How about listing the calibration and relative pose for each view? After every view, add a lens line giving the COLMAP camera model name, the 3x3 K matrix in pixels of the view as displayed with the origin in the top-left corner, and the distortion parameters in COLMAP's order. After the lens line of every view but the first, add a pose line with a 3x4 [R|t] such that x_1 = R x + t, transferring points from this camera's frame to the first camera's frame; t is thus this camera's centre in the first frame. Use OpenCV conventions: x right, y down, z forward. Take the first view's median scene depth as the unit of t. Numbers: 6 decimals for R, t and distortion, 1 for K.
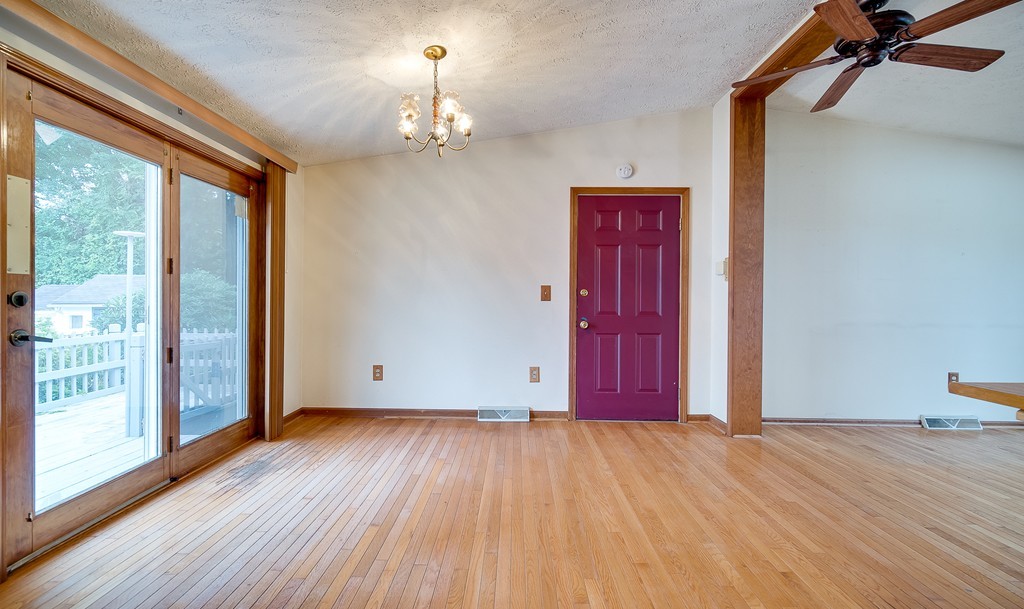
lens RADIAL K [[445.0, 0, 503.1], [0, 445.0, 300.9], [0, 0, 1]] dist [-0.000231, -0.000290]
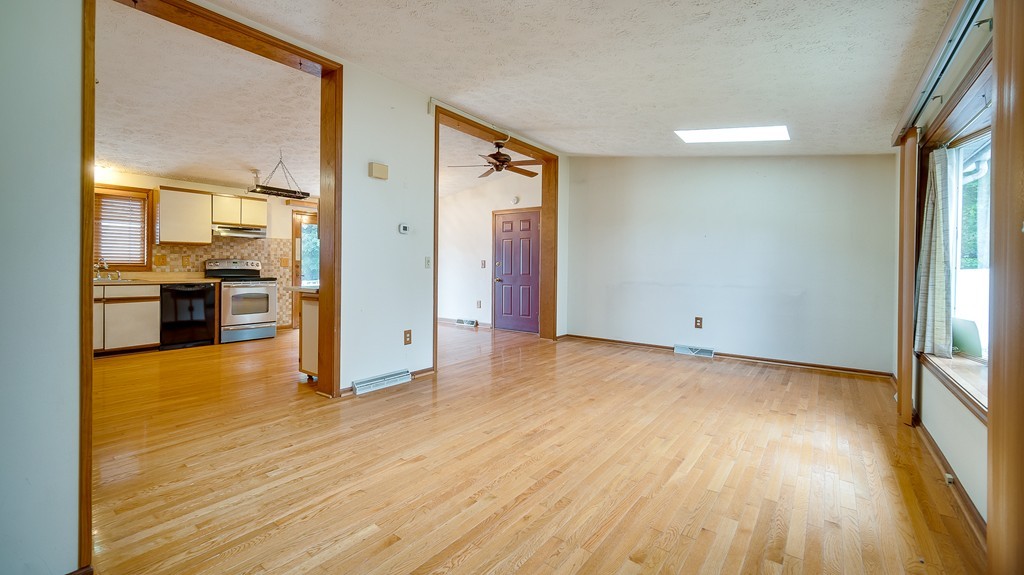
lens RADIAL K [[426.9, 0, 484.2], [0, 426.9, 269.4], [0, 0, 1]] dist [0.000497, -0.000020]
pose [[0.795693, 0.004064, -0.605686, 1.850373], [-0.006791, 0.999974, -0.002212, 0.014867], [0.605662, 0.005873, 0.795700, -0.783546]]
